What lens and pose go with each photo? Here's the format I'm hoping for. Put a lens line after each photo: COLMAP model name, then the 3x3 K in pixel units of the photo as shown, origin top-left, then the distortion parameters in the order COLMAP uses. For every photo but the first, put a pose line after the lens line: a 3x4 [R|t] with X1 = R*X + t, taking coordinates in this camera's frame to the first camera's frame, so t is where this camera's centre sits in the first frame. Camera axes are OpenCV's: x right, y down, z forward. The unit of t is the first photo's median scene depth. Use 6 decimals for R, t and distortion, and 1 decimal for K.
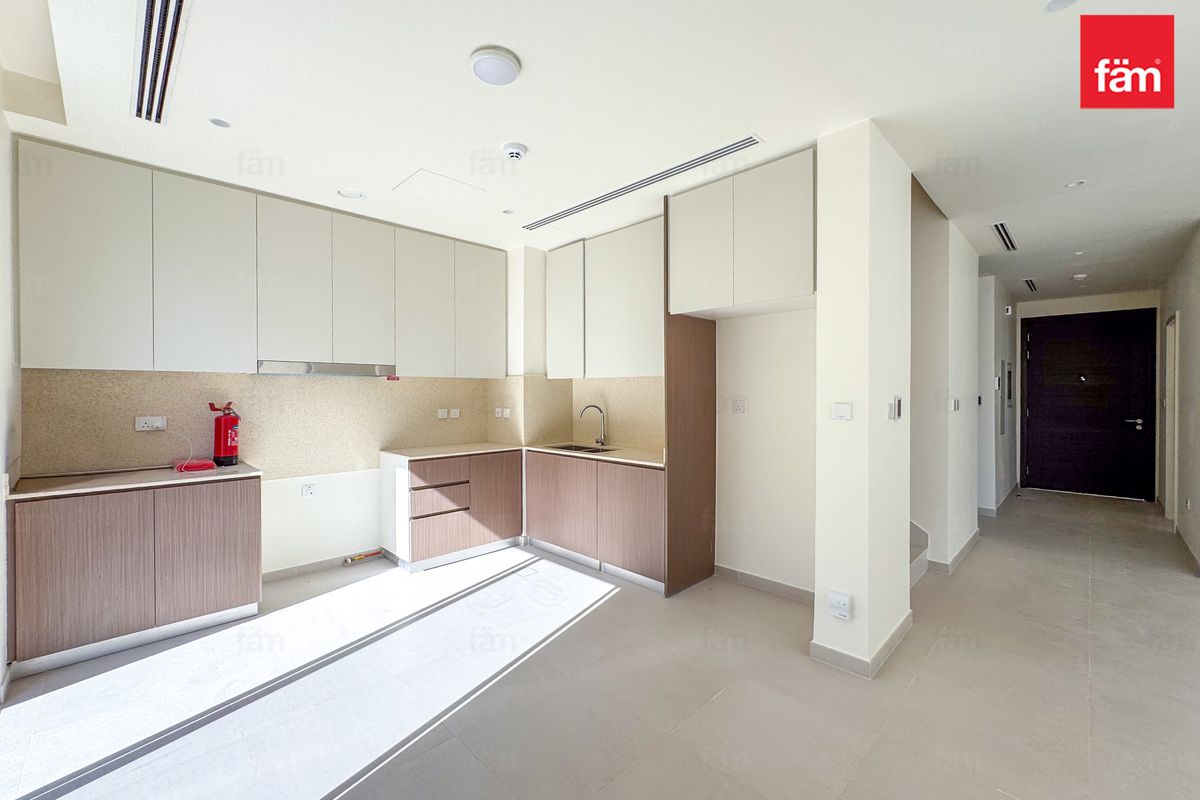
lens RADIAL K [[478.8, 0, 600.0], [0, 478.8, 400.0], [0, 0, 1]] dist [-0.000314, -0.000365]
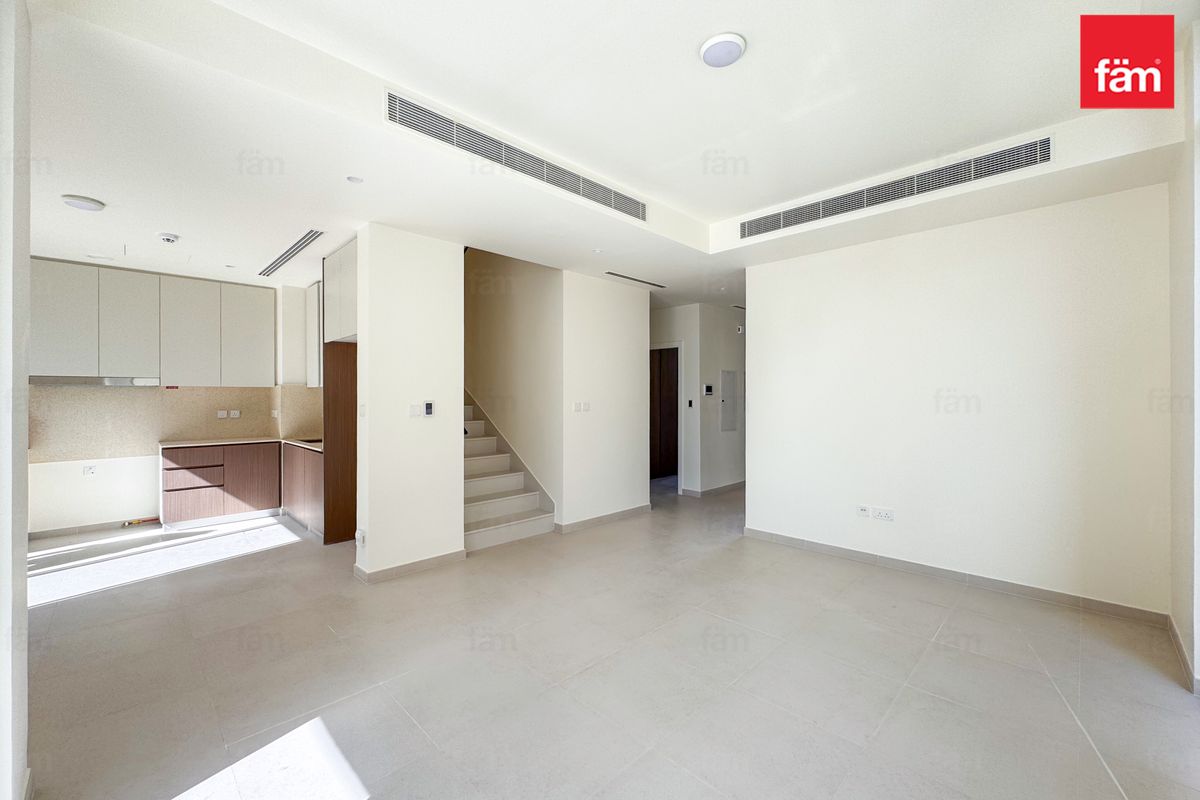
lens RADIAL K [[478.8, 0, 600.0], [0, 478.8, 400.0], [0, 0, 1]] dist [-0.000314, -0.000365]
pose [[0.999989, -0.001016, 0.004540, 0.727679], [0.001046, 0.999979, -0.006431, -0.000760], [-0.004534, 0.006436, 0.999969, -0.316267]]
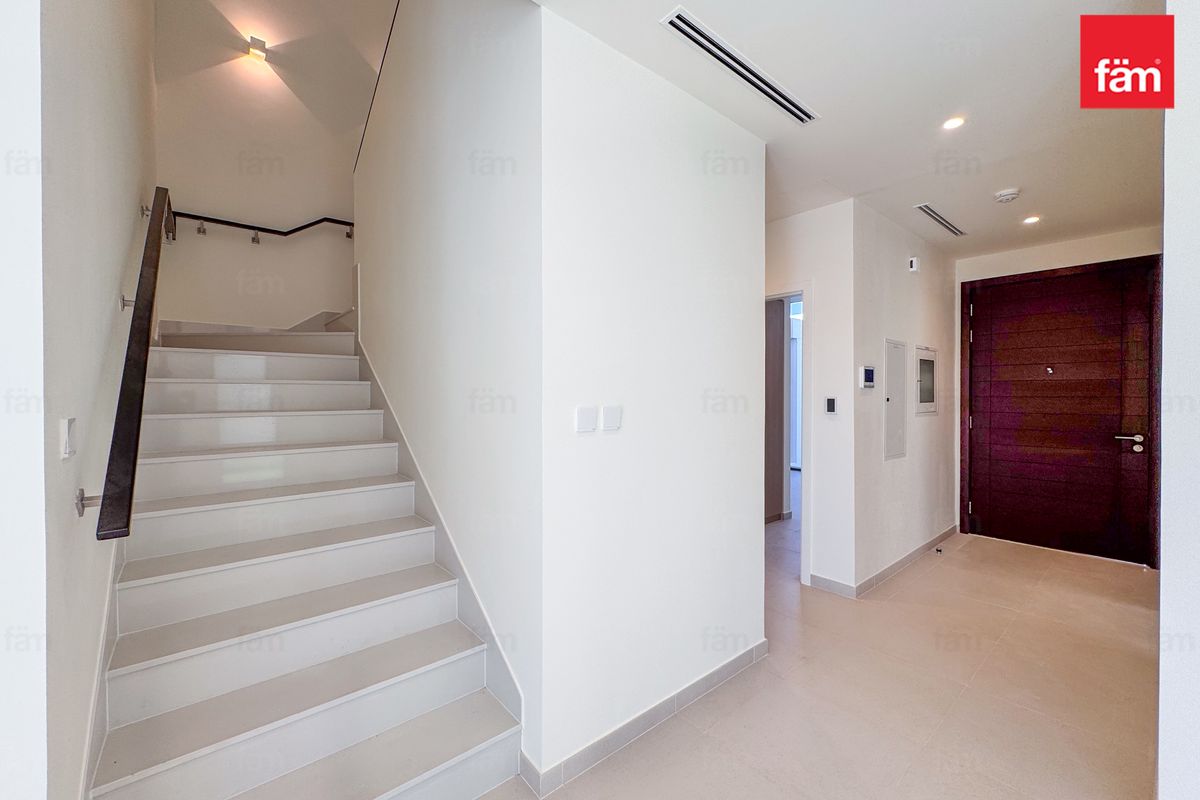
lens RADIAL K [[462.2, 0, 596.5], [0, 462.2, 401.8], [0, 0, 1]] dist [0.000607, -0.000024]
pose [[0.995619, -0.001391, -0.093488, 0.722587], [0.001742, 0.999992, 0.003668, -0.008724], [0.093483, -0.003815, 0.995614, 0.507092]]
